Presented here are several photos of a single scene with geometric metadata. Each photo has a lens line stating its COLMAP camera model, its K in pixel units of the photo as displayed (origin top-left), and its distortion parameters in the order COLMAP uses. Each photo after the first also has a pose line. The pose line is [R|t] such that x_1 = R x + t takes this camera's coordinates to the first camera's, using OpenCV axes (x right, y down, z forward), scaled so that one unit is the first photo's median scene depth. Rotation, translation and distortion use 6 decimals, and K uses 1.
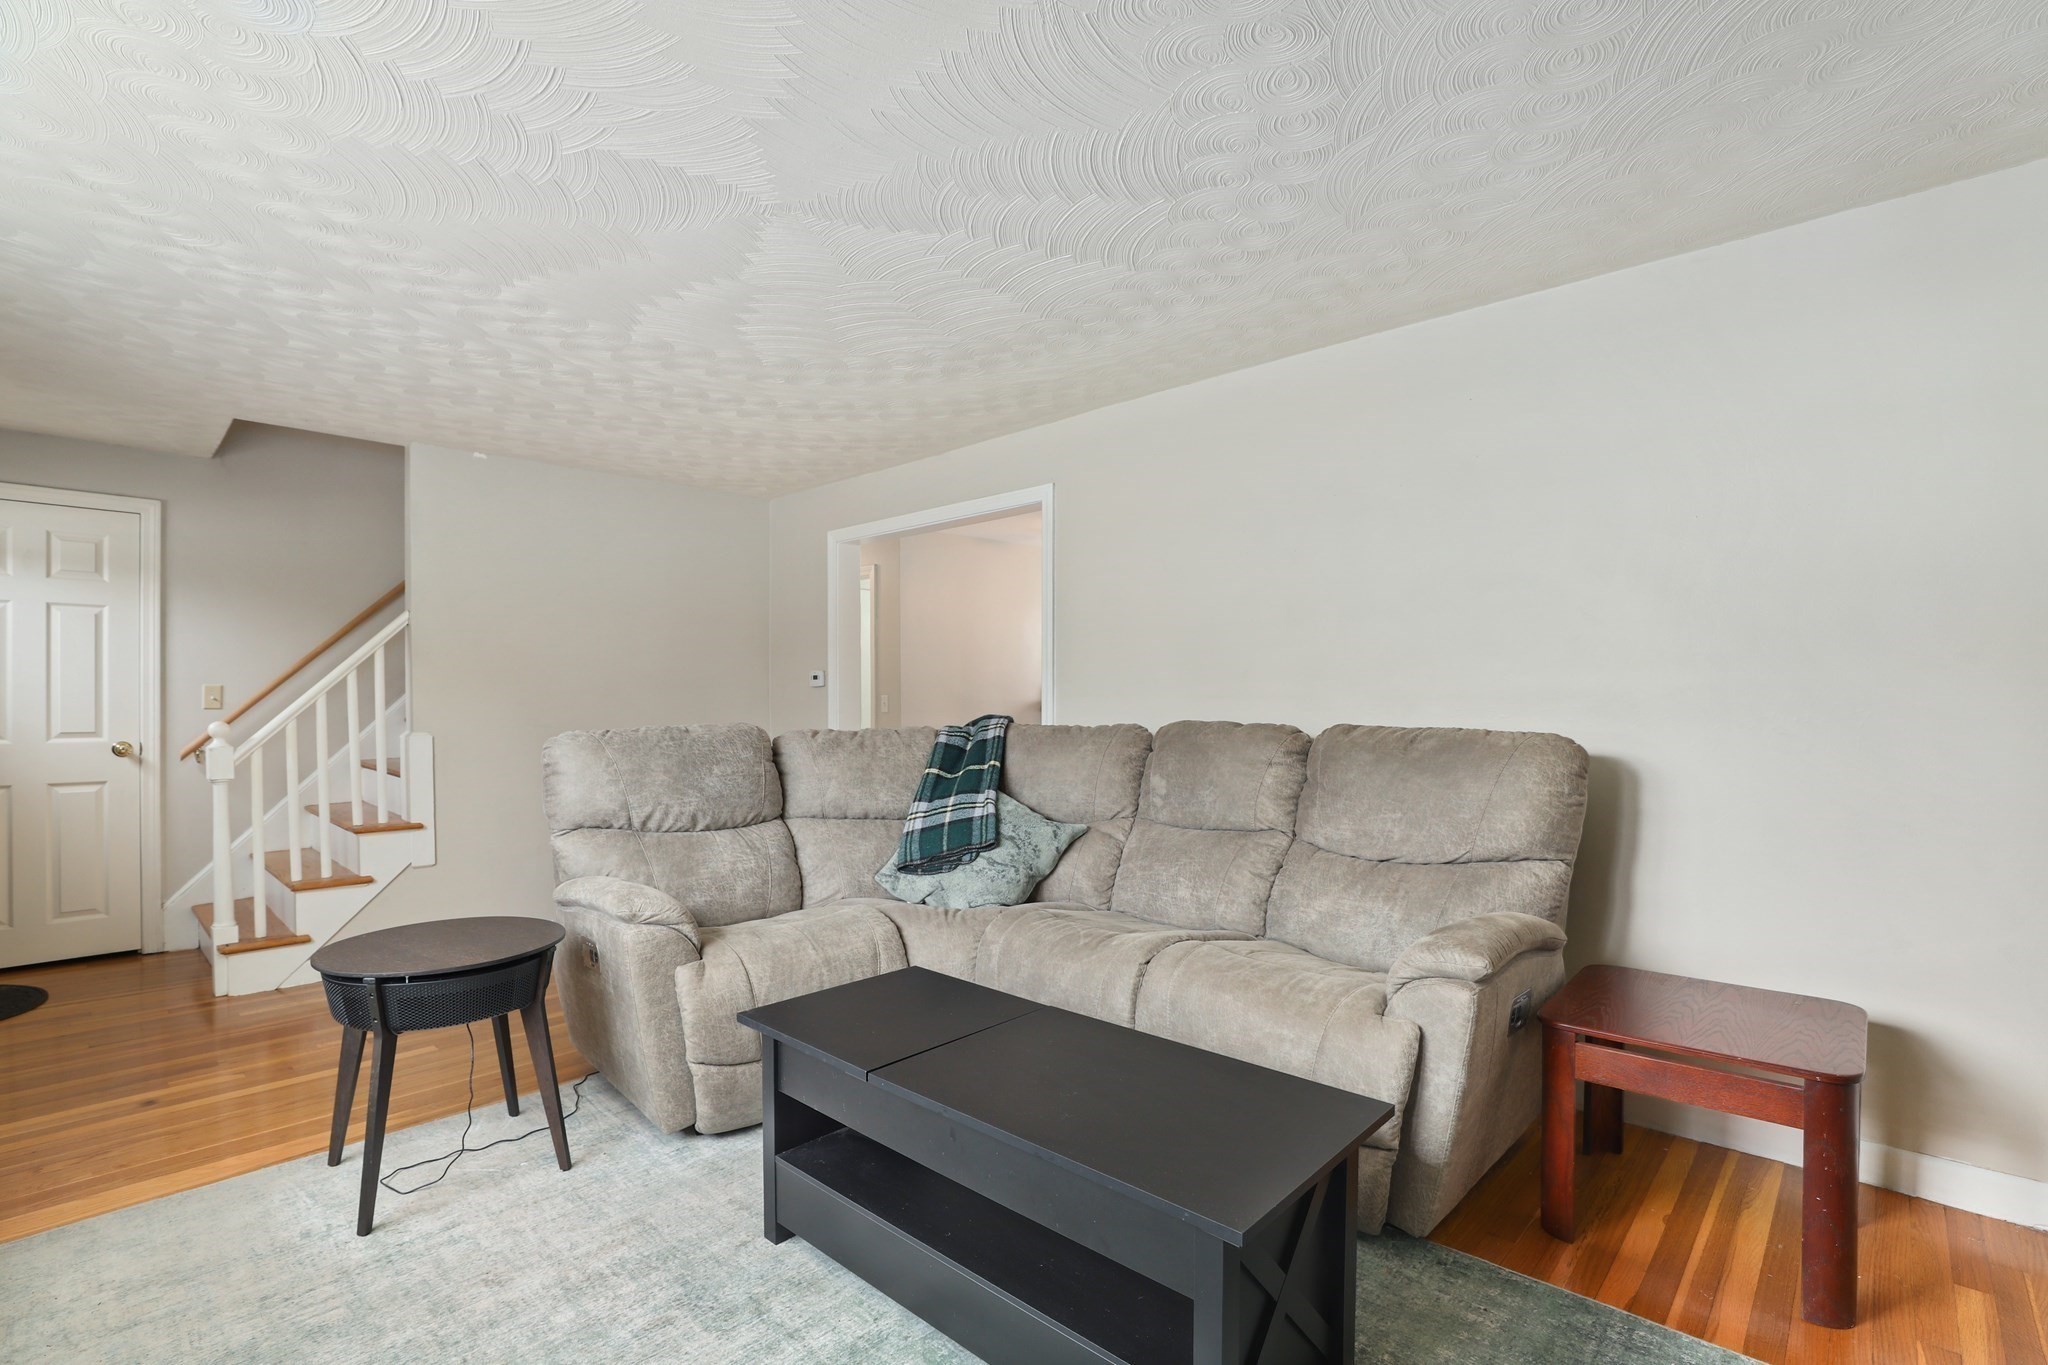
lens RADIAL K [[938.5, 0, 1021.3], [0, 938.5, 697.9], [0, 0, 1]] dist [-0.022112, 0.006746]
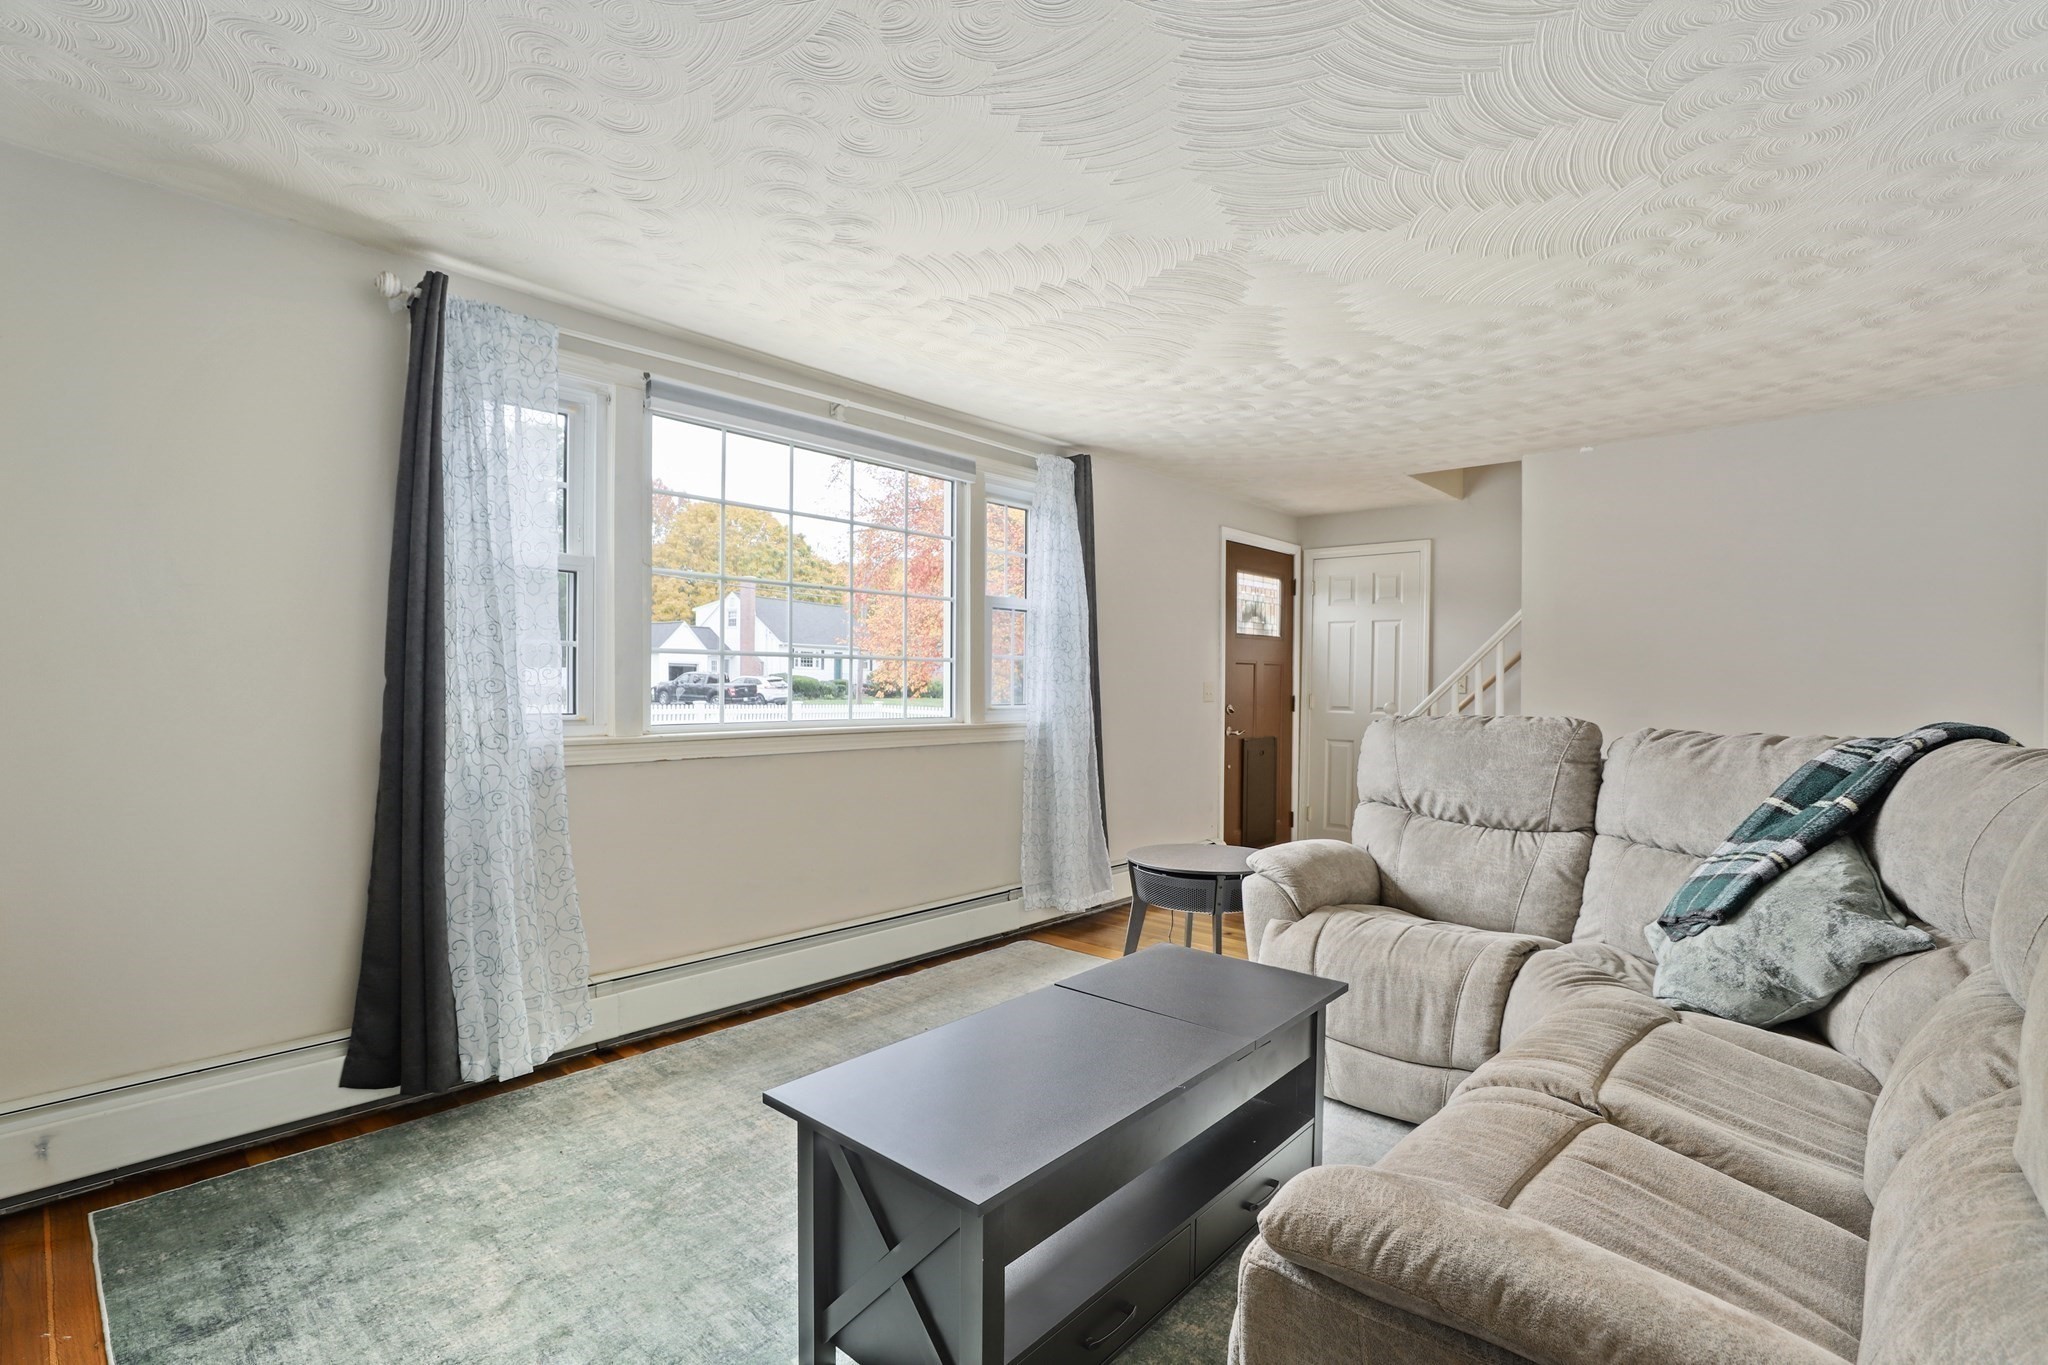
lens RADIAL K [[938.5, 0, 1020.5], [0, 938.5, 680.0], [0, 0, 1]] dist [-0.022112, 0.006746]
pose [[0.038887, 0.002699, -0.999240, 0.591951], [-0.011618, 0.999930, 0.002249, -0.003980], [0.999176, 0.011521, 0.038916, 0.490200]]
